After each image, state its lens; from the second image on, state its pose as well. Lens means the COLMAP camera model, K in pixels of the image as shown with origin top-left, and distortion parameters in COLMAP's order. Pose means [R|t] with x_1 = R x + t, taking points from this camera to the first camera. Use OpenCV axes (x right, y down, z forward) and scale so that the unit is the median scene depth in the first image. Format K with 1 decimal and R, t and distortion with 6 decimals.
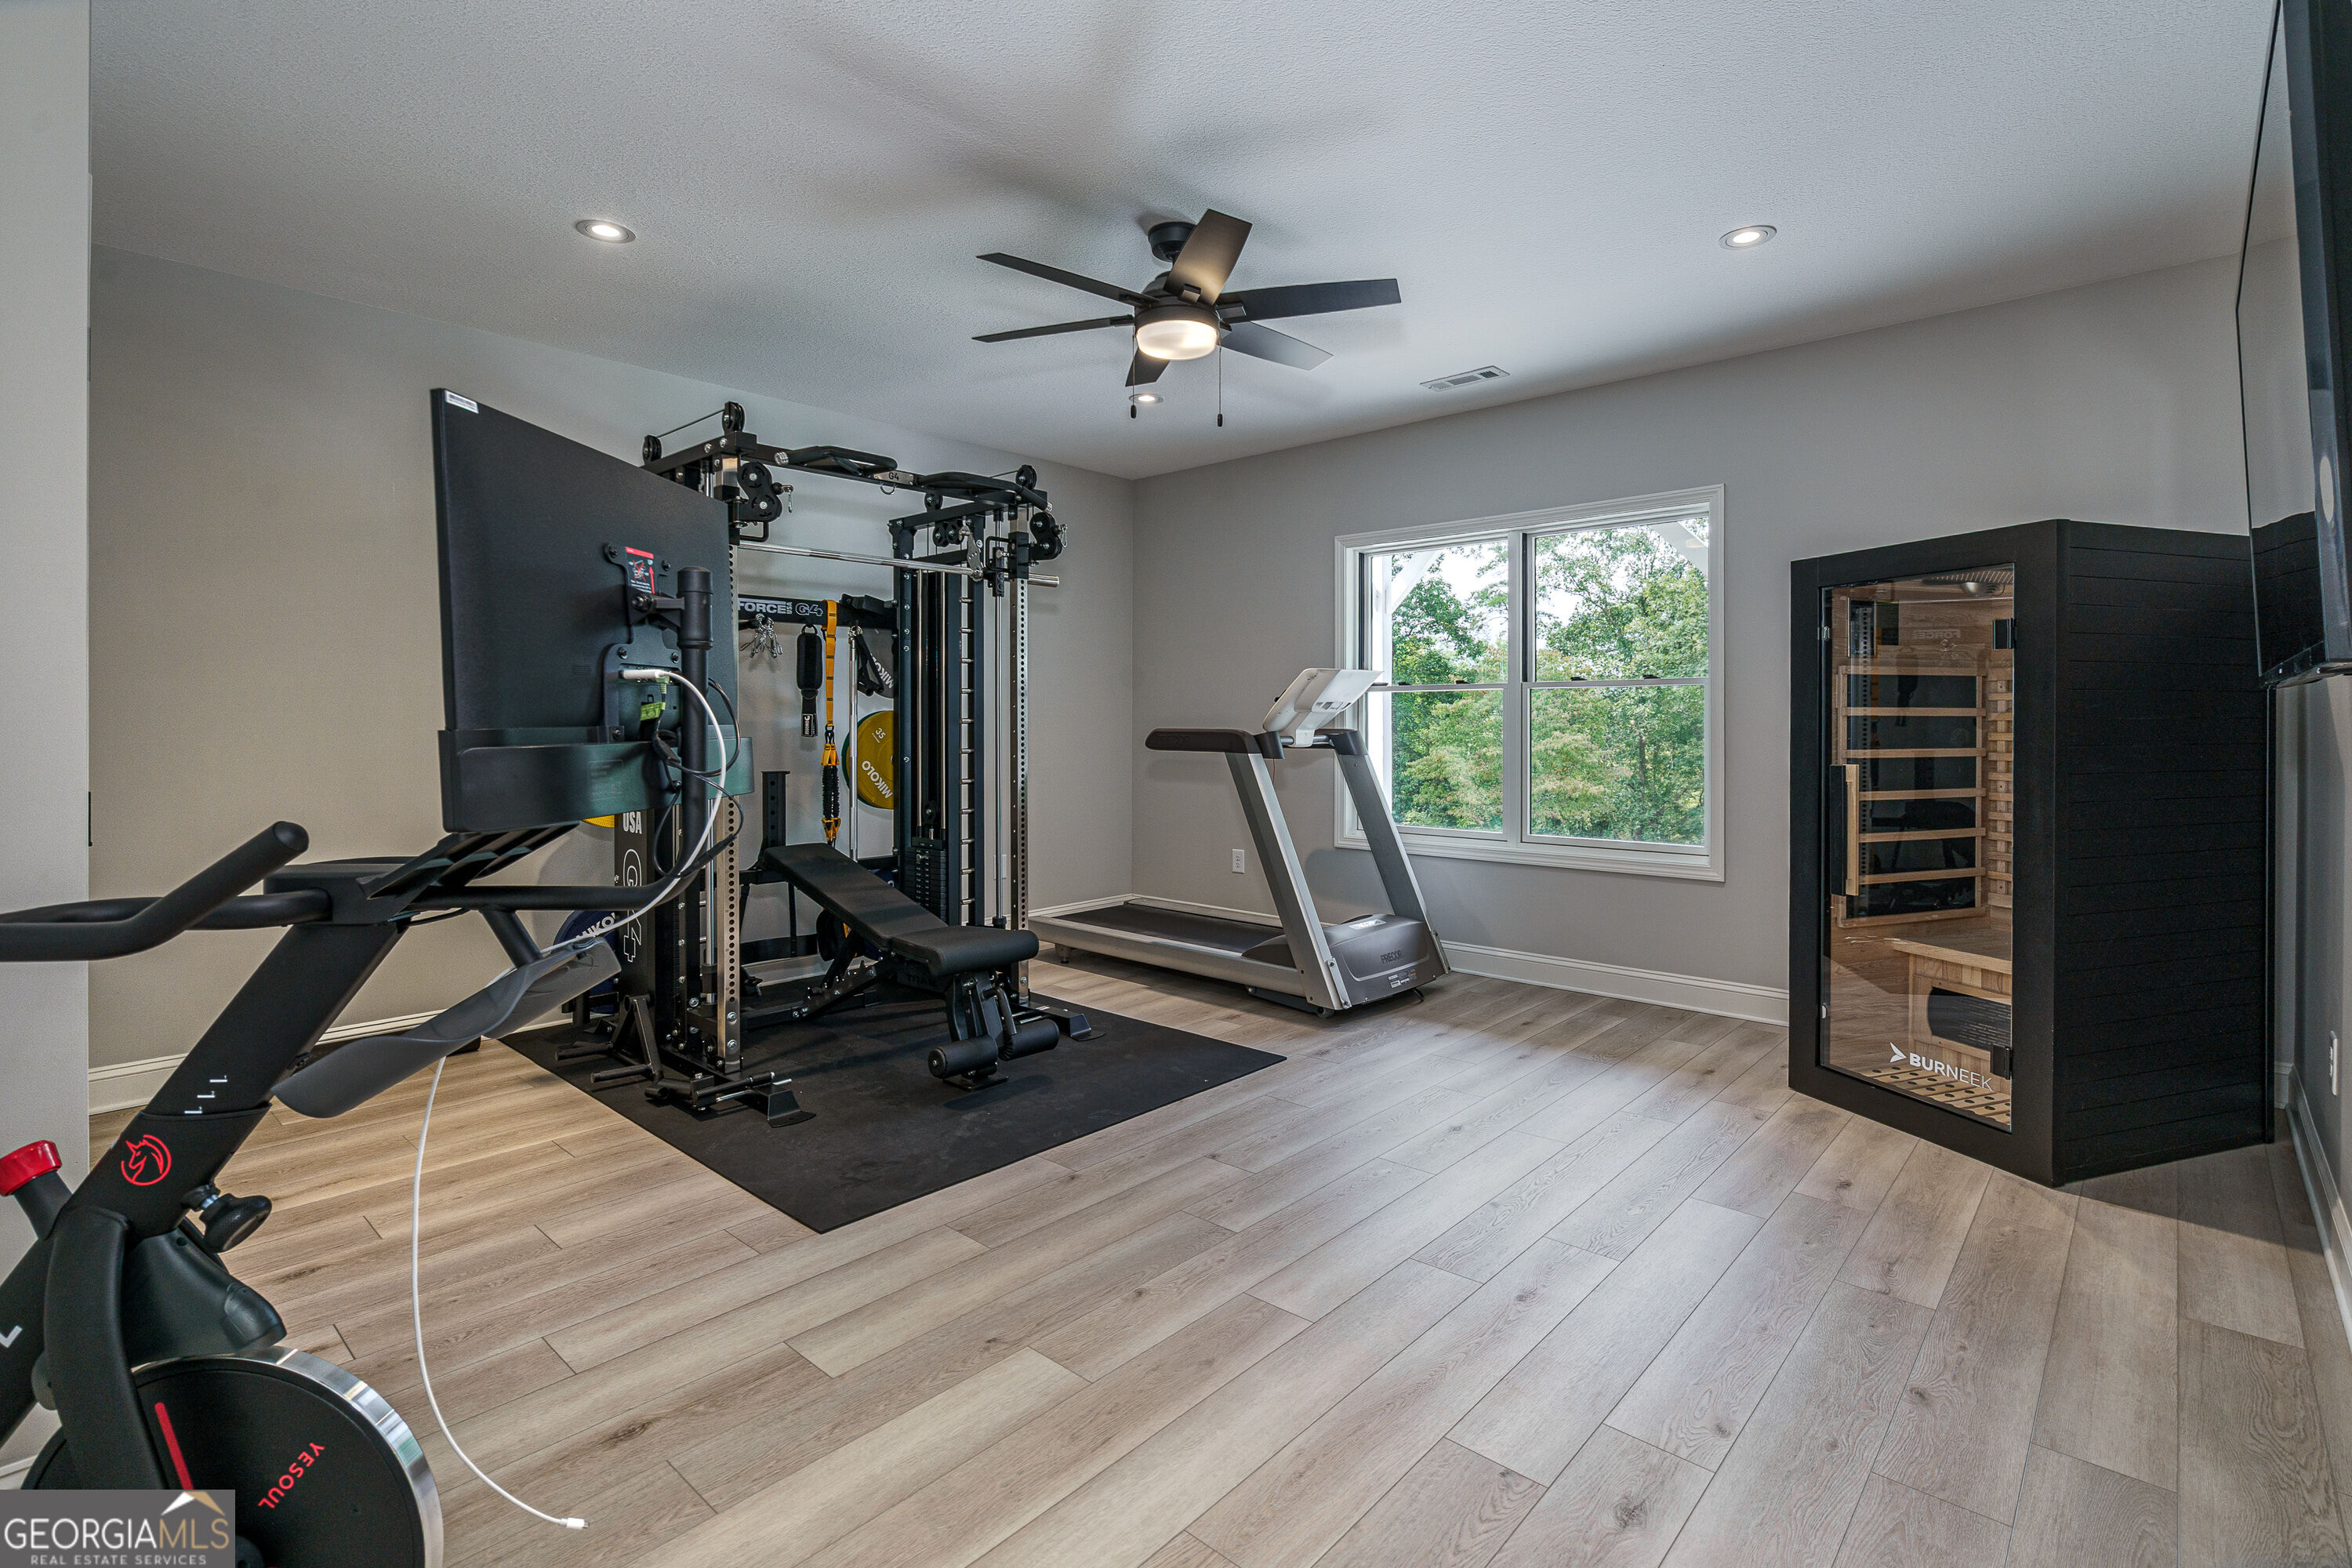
lens RADIAL K [[1101.3, 0, 1212.6], [0, 1101.3, 725.7], [0, 0, 1]] dist [-0.001230, 0.000651]
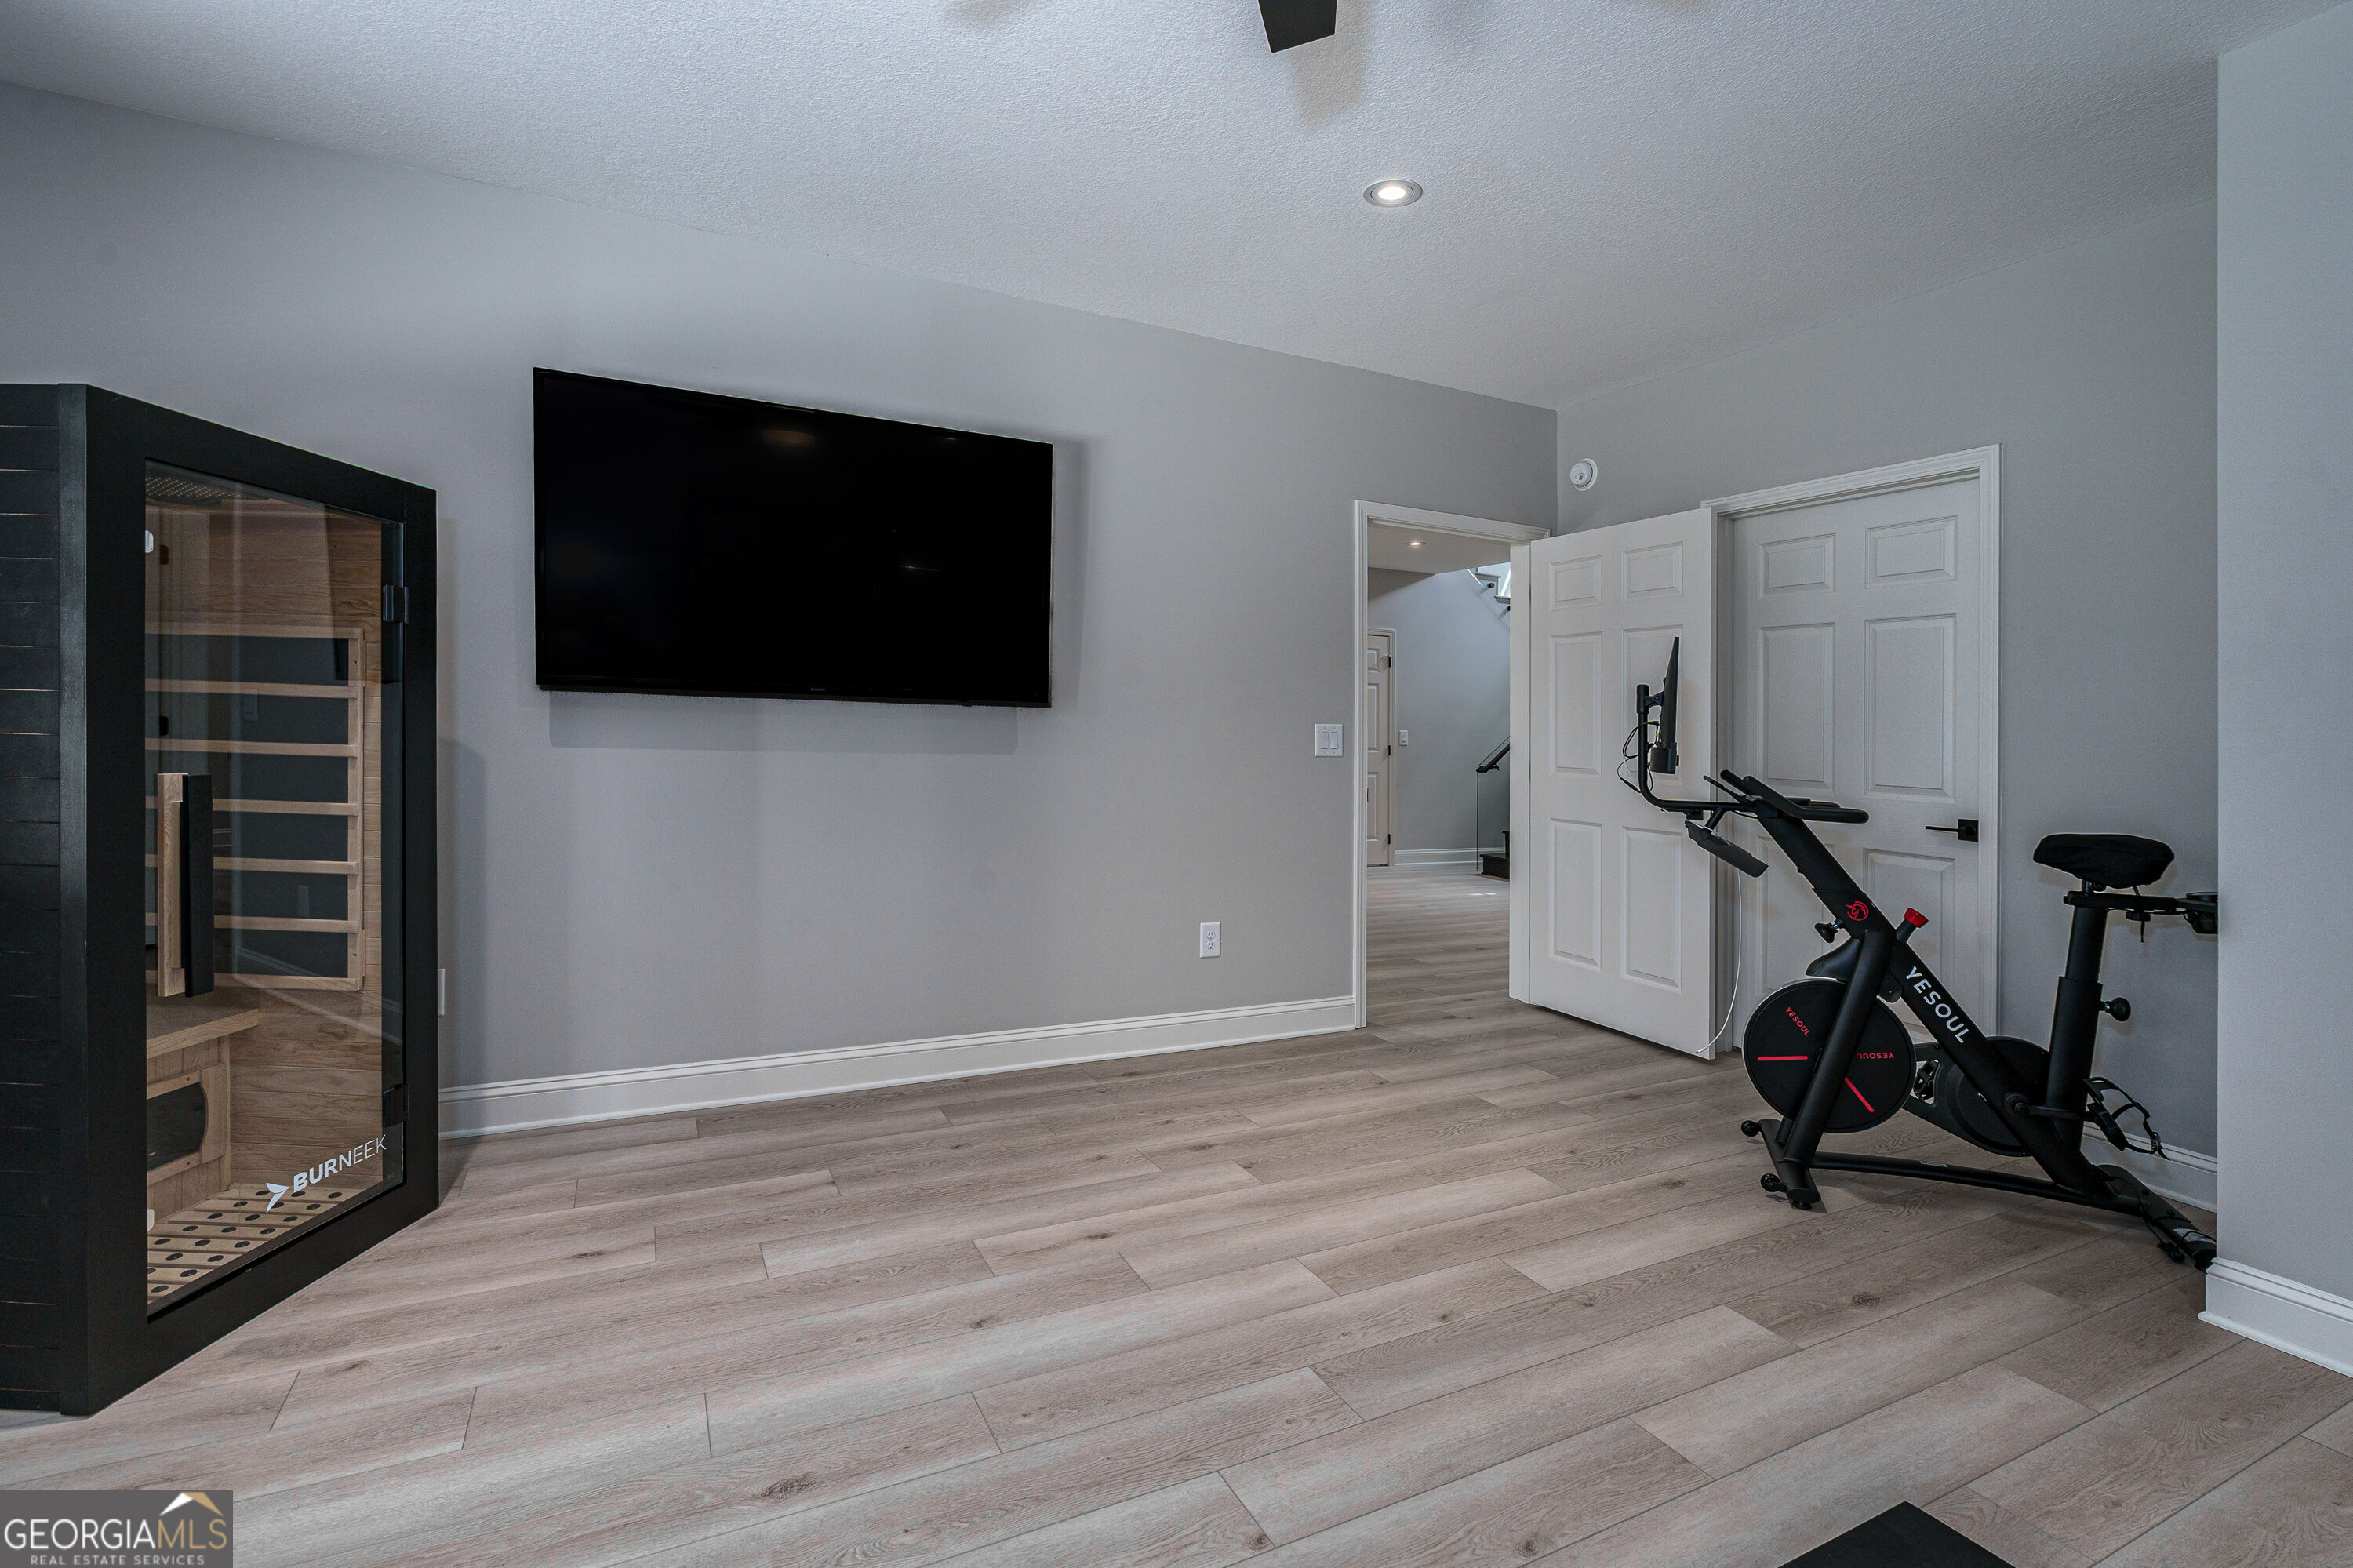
lens RADIAL K [[1101.9, 0, 1188.0], [0, 1101.9, 783.9], [0, 0, 1]] dist [-0.001230, 0.000651]
pose [[-0.928521, -0.043854, 0.368681, -0.191024], [-0.027305, 0.998377, 0.049987, -0.004054], [-0.370275, 0.036348, -0.928211, 1.937328]]
